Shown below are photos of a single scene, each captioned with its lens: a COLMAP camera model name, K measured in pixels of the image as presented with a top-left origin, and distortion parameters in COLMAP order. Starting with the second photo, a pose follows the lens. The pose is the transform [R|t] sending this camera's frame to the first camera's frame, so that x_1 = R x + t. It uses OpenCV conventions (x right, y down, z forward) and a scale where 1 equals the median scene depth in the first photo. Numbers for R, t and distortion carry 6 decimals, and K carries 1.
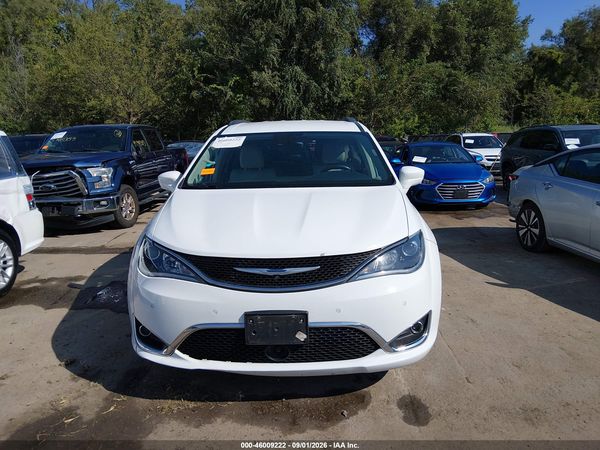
lens RADIAL K [[448.6, 0, 290.8], [0, 448.6, 227.0], [0, 0, 1]] dist [0.074649, -0.094858]
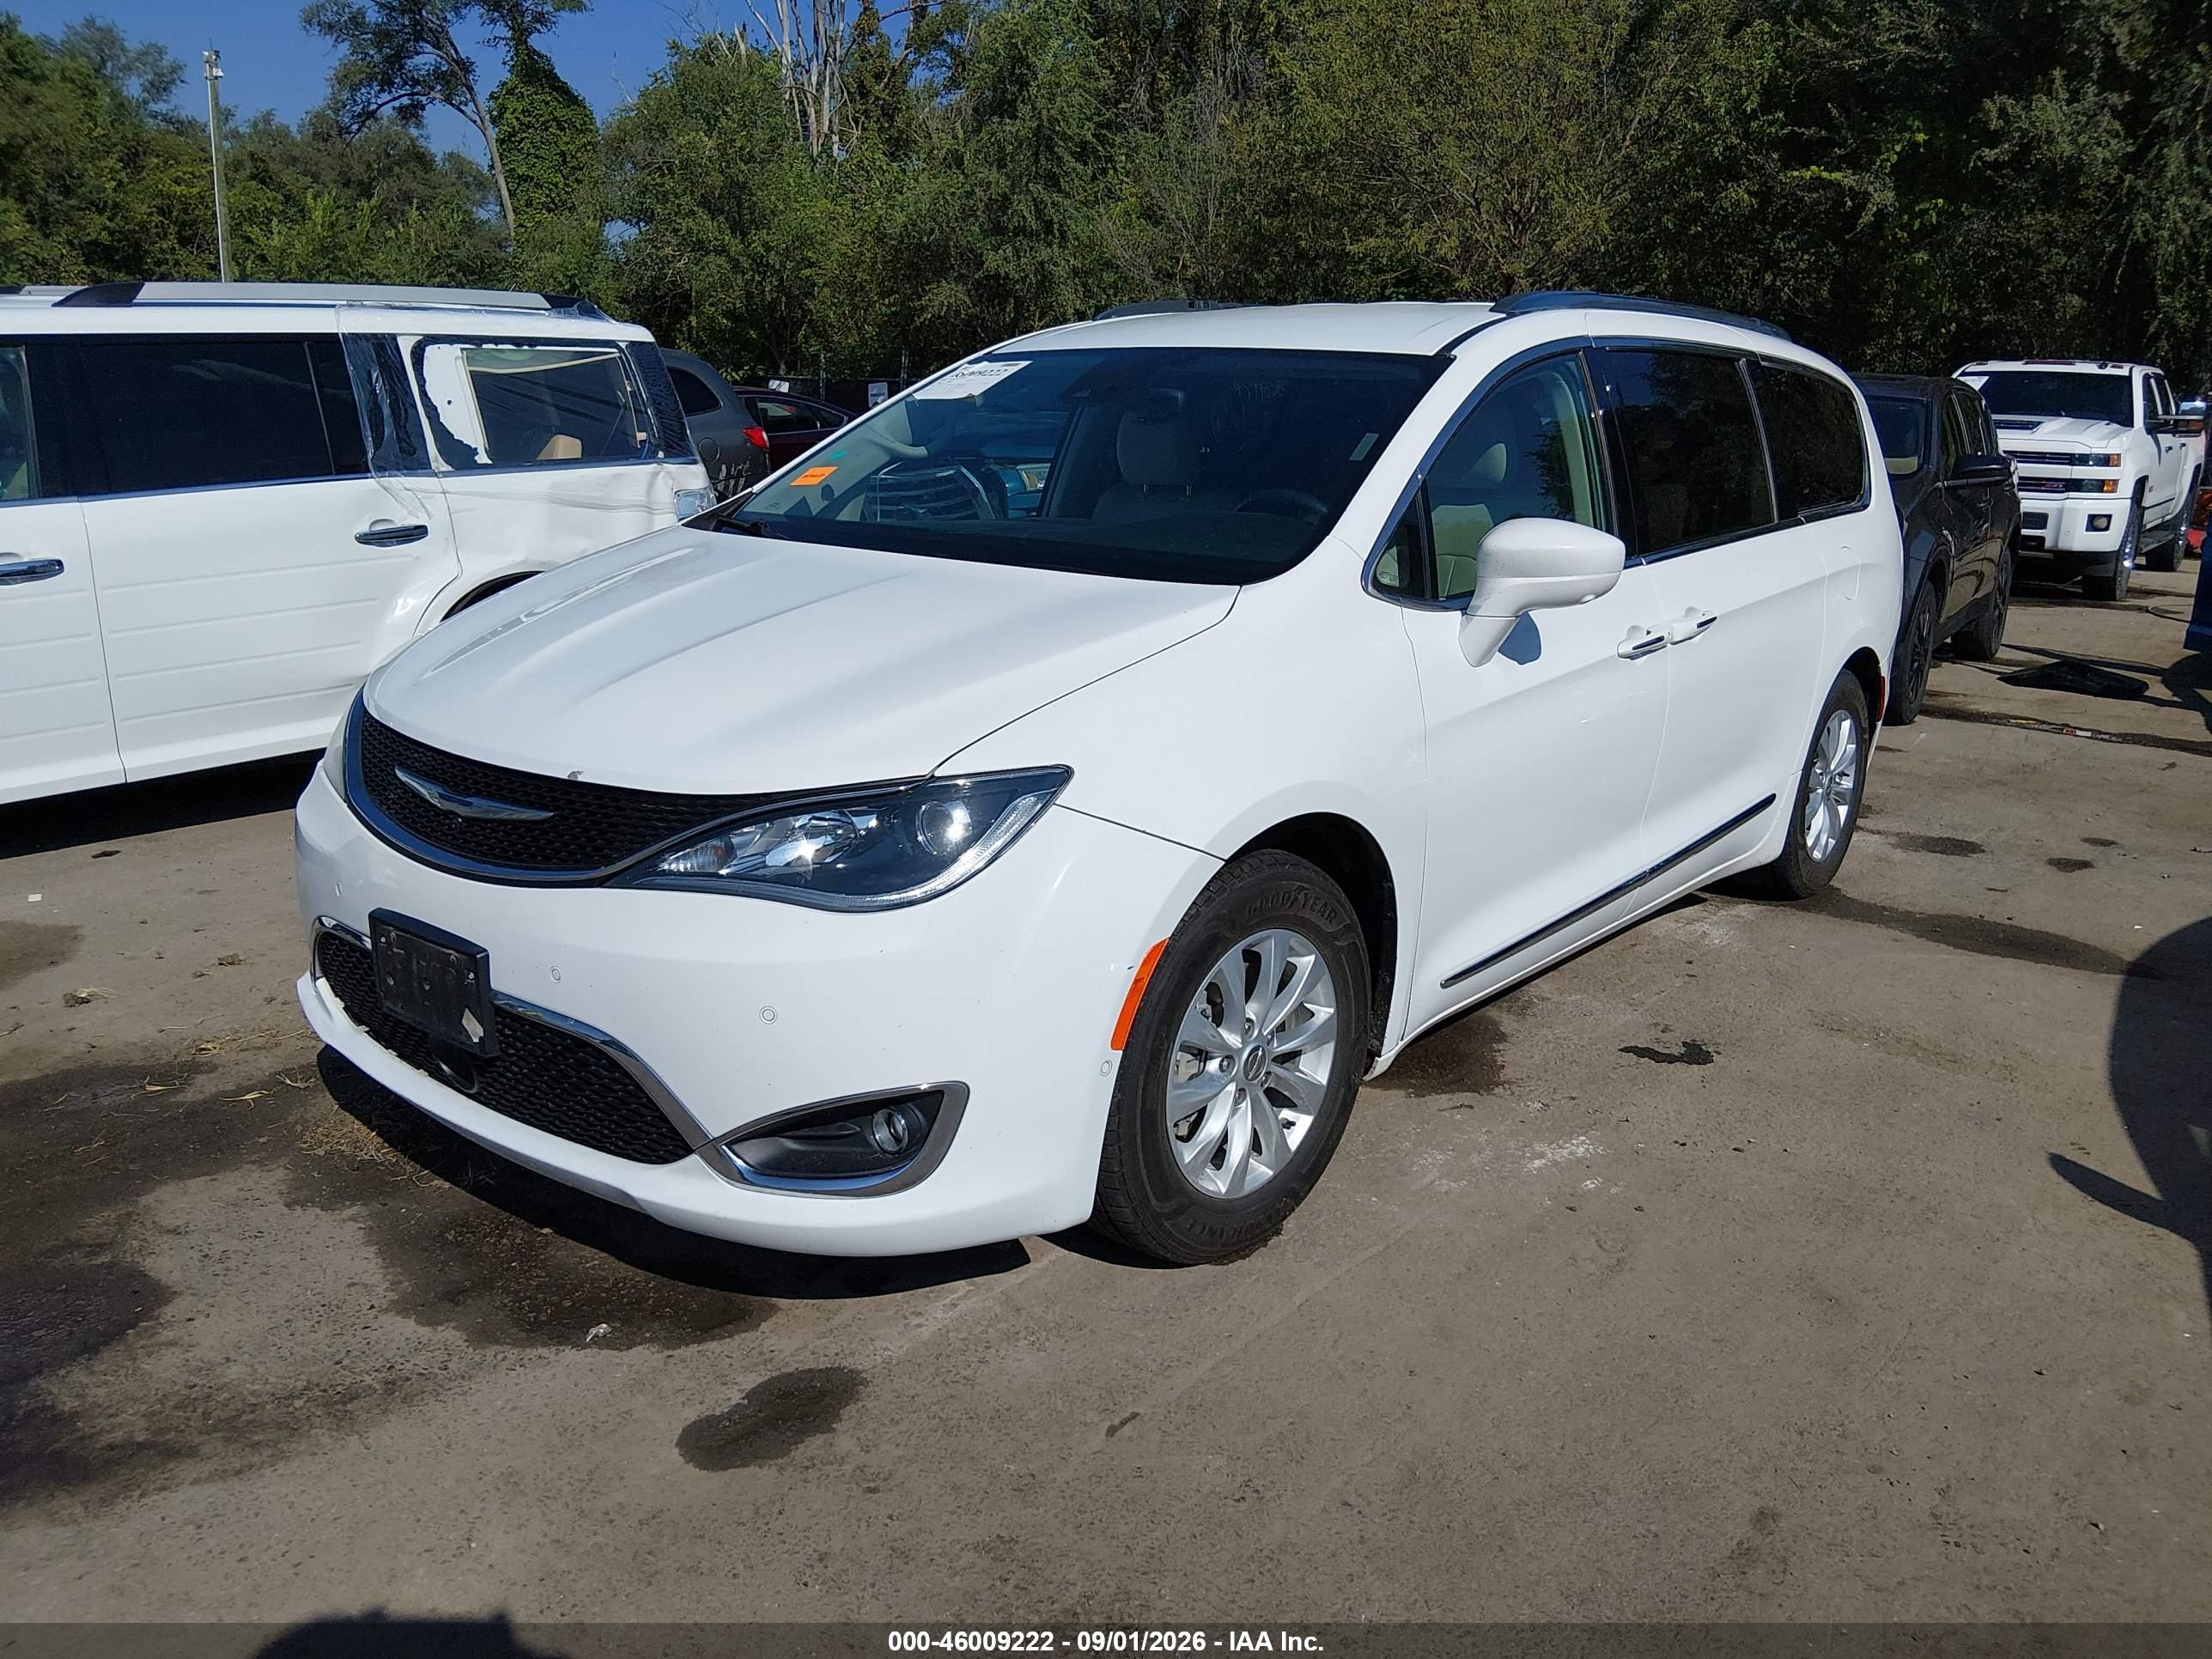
lens RADIAL K [[1654.0, 0, 1071.9], [0, 1654.0, 837.0], [0, 0, 1]] dist [0.074649, -0.094858]
pose [[0.796154, 0.196495, -0.572302, 0.096232], [-0.154172, 0.980463, 0.122157, -0.007980], [0.585124, -0.009023, 0.810893, 0.033617]]
